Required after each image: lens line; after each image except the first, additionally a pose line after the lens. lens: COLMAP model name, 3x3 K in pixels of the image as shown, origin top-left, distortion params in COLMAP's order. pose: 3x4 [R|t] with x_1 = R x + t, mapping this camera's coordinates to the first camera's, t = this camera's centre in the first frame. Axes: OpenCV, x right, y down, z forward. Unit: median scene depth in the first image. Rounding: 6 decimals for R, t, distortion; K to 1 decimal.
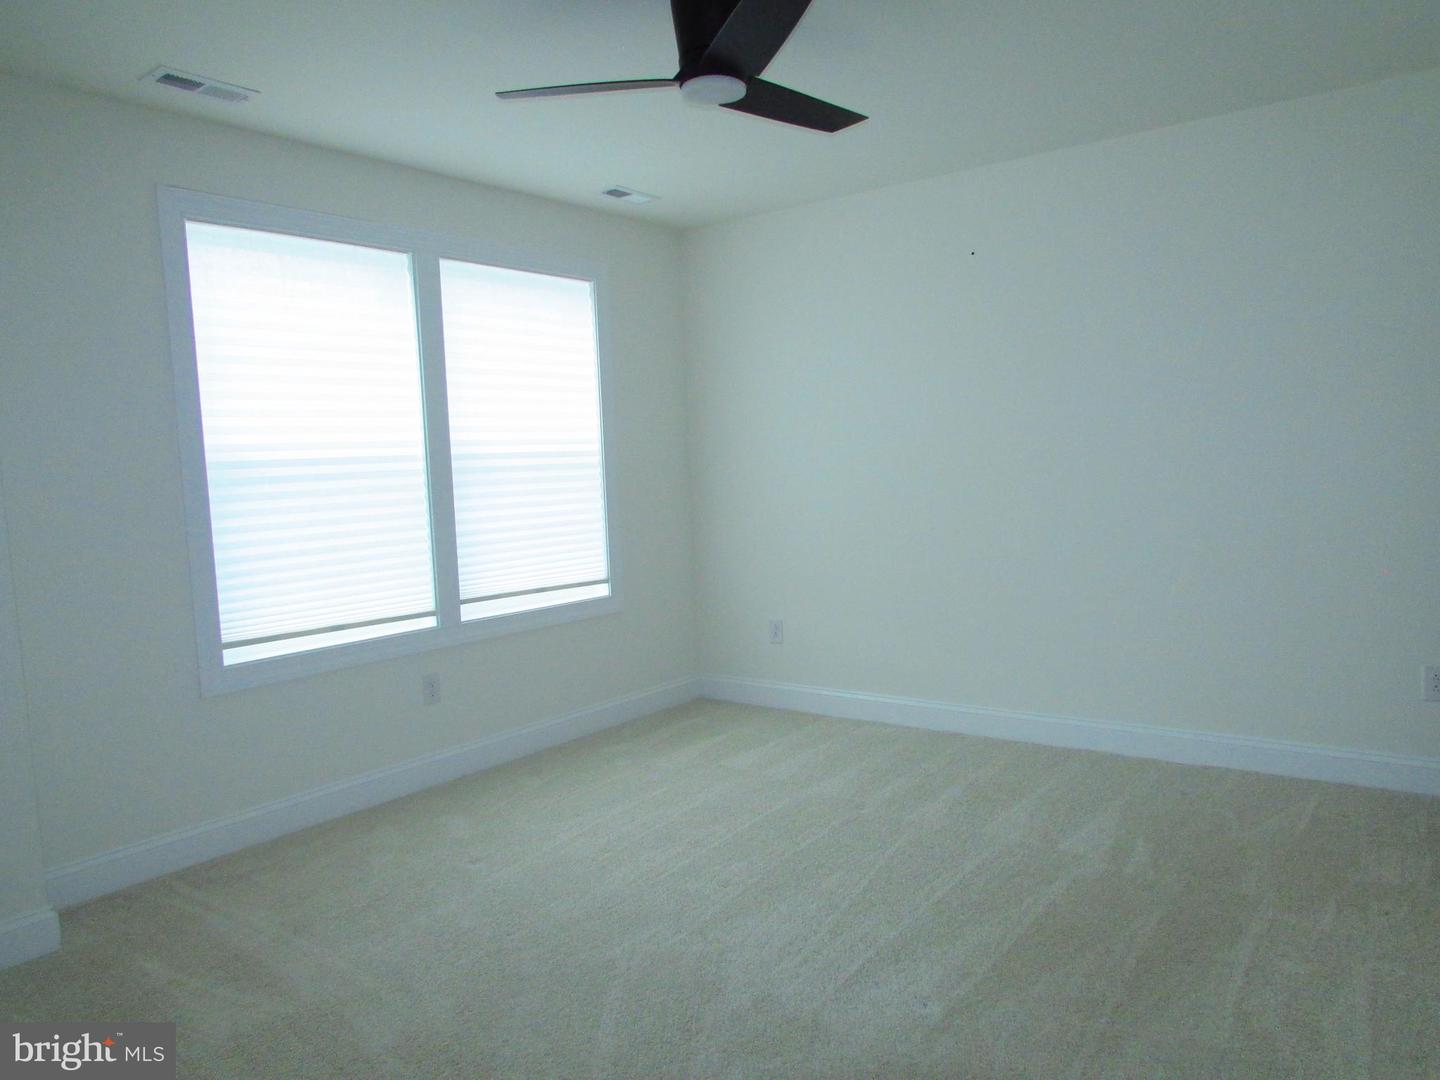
lens RADIAL K [[1038.2, 0, 720.0], [0, 1038.2, 540.0], [0, 0, 1]] dist [0.070775, -0.000231]
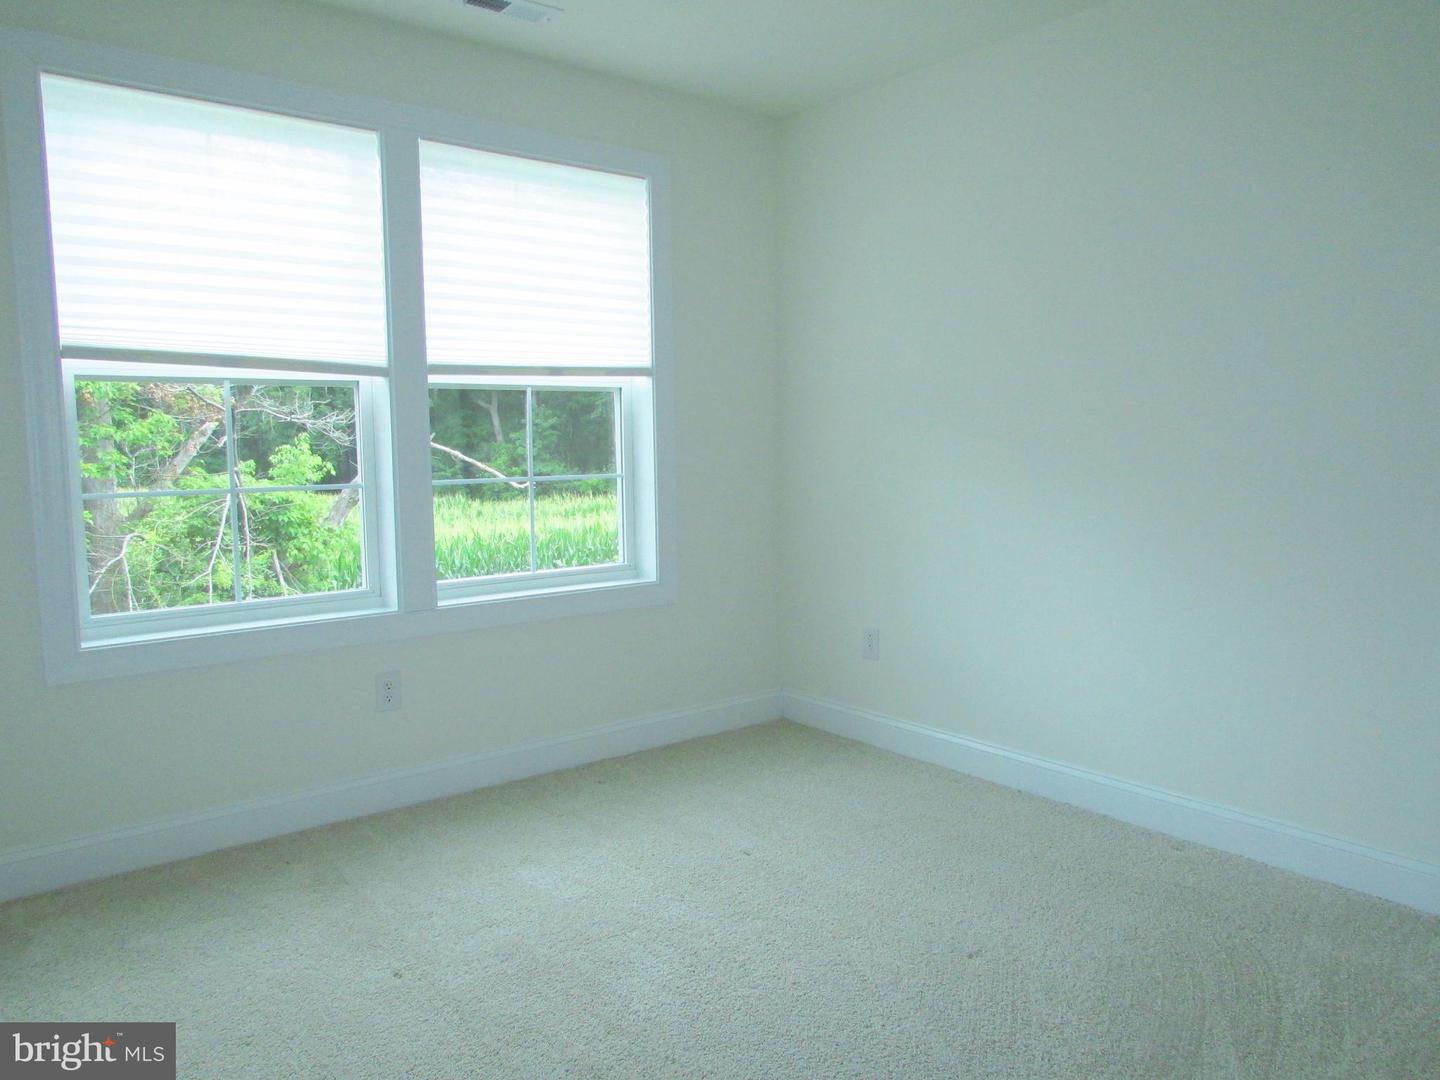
lens RADIAL K [[1038.2, 0, 720.0], [0, 1038.2, 540.0], [0, 0, 1]] dist [0.070775, -0.000231]
pose [[0.966129, 0.058225, -0.251404, 0.157393], [-0.051502, 0.998119, 0.033247, -0.009795], [0.252867, -0.019173, 0.967311, 0.285207]]
